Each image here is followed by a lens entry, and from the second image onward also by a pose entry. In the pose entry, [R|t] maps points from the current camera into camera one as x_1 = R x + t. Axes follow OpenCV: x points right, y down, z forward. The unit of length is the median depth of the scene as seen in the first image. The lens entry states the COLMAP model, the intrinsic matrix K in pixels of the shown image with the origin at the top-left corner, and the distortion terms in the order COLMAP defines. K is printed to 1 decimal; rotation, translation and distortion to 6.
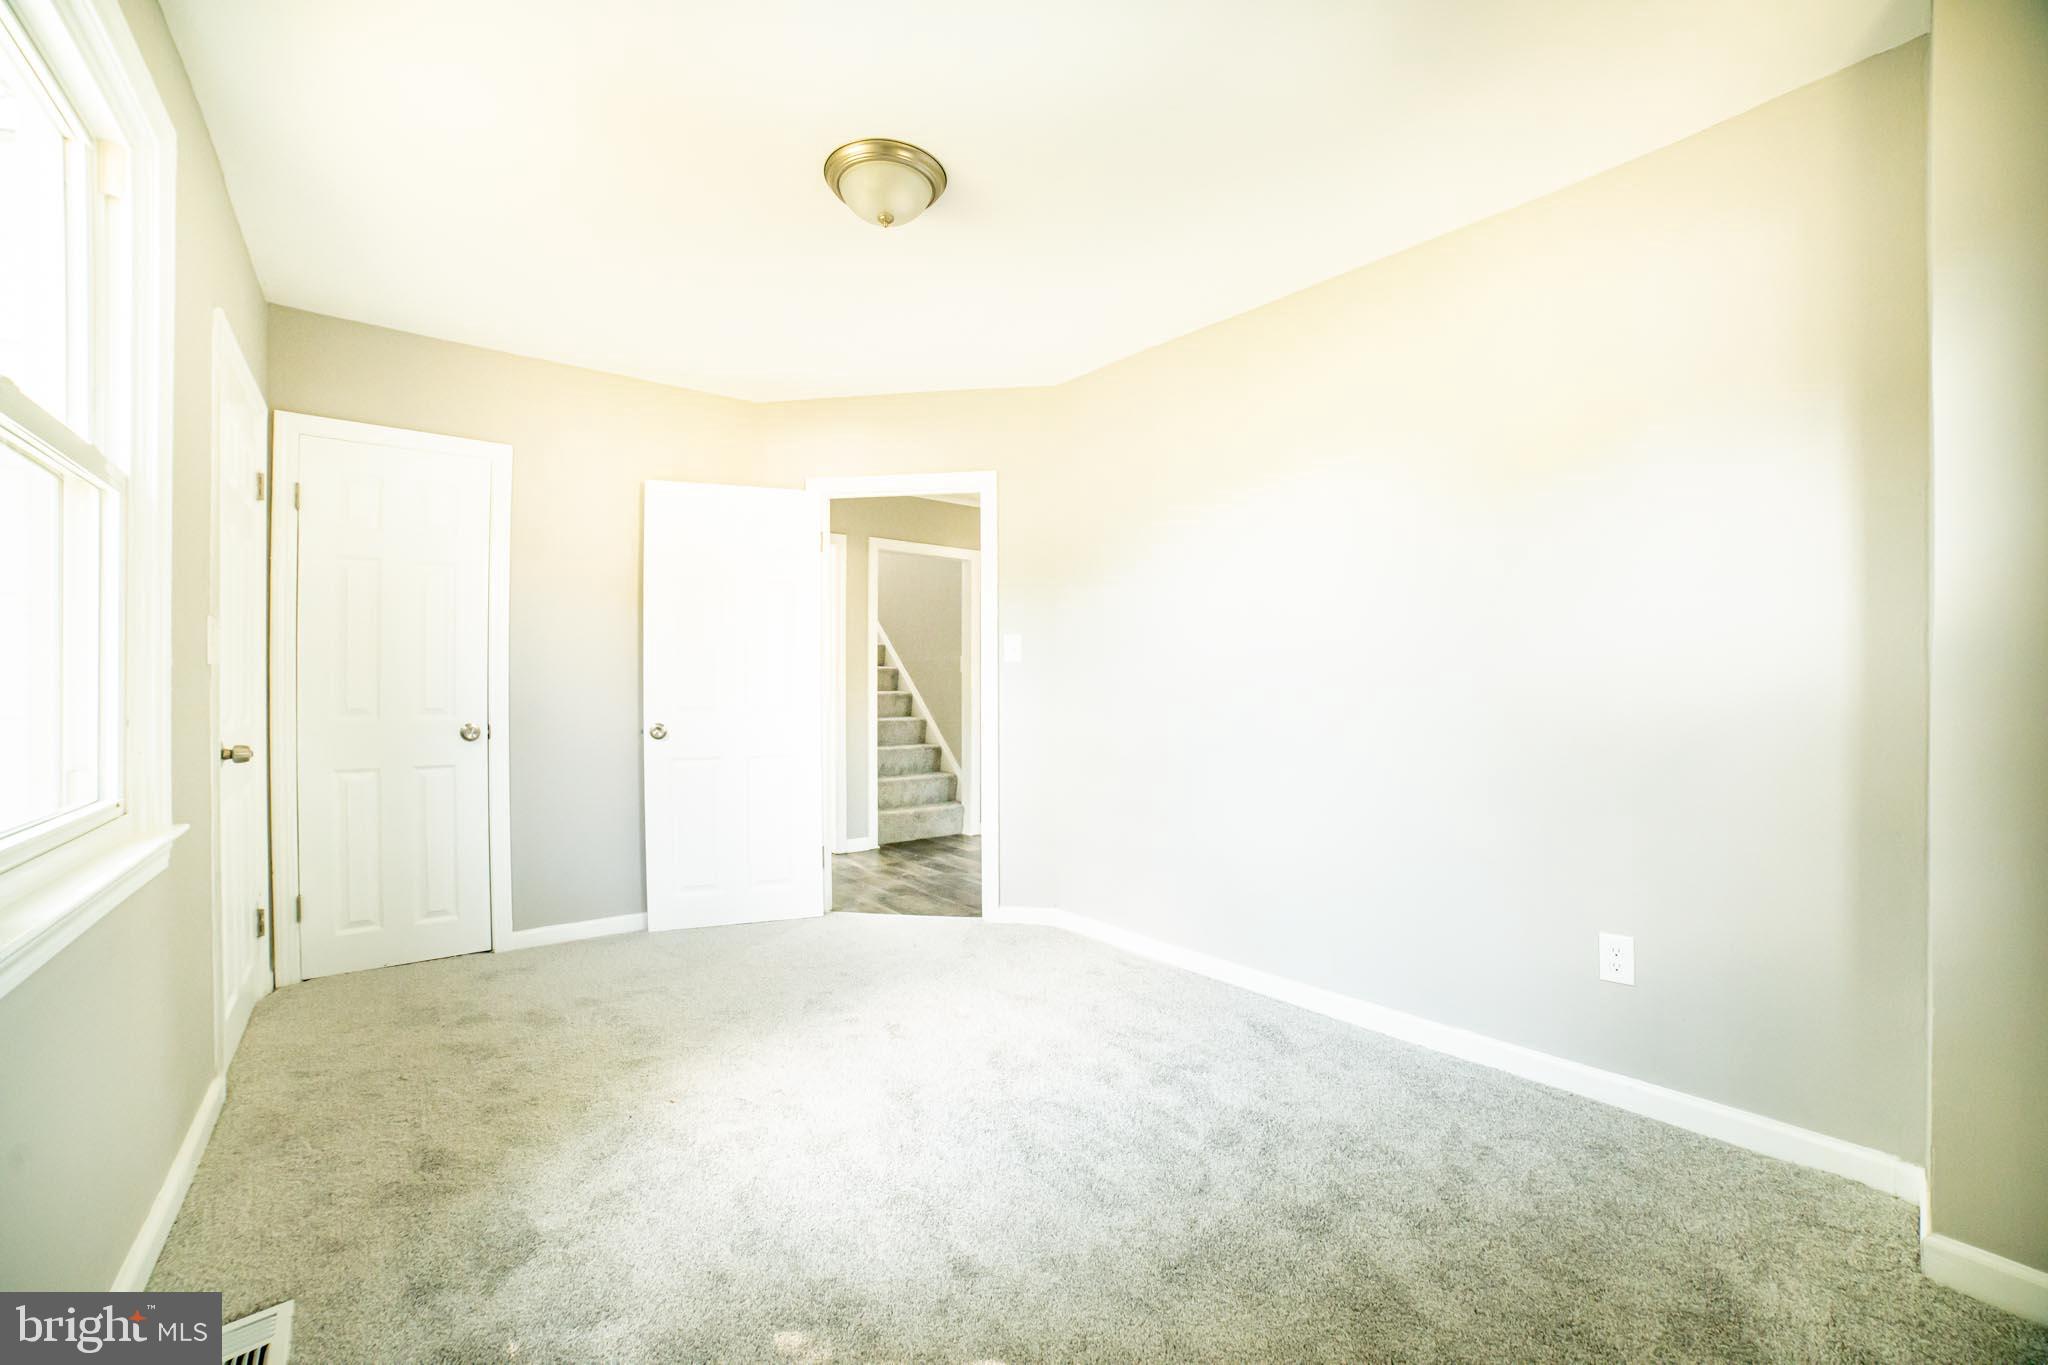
lens RADIAL K [[837.2, 0, 1029.3], [0, 837.2, 682.6], [0, 0, 1]] dist [-0.101673, 0.041203]
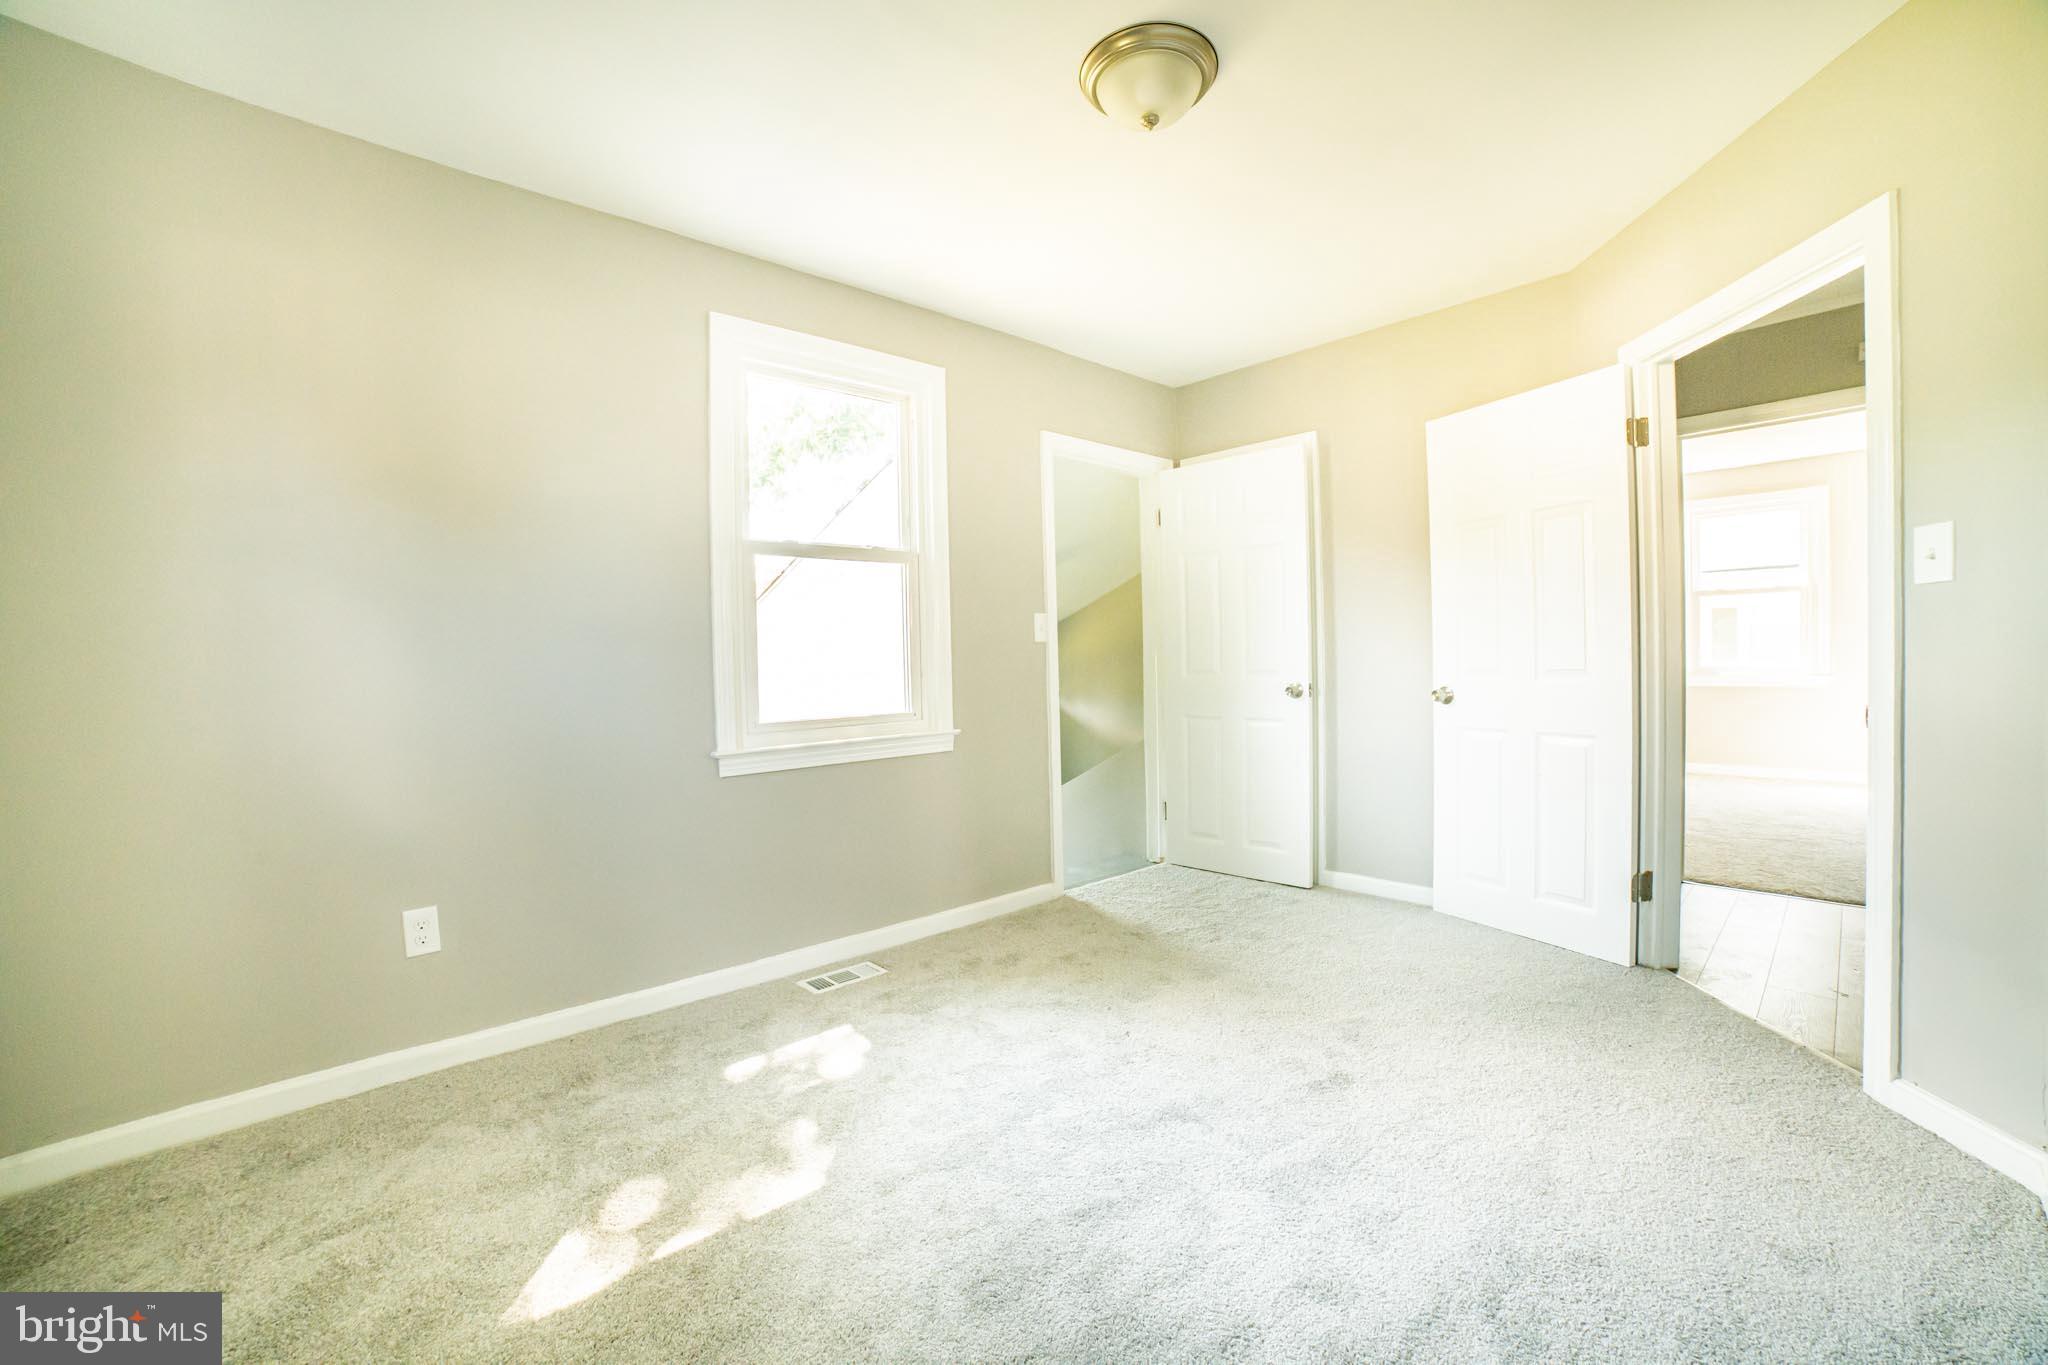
lens RADIAL K [[837.2, 0, 1029.3], [0, 837.2, 682.6], [0, 0, 1]] dist [-0.101673, 0.041203]
pose [[0.053501, 0.035054, -0.997952, 0.659429], [0.026792, 0.998973, 0.036527, -0.000699], [0.998208, -0.028692, 0.052507, 0.751202]]
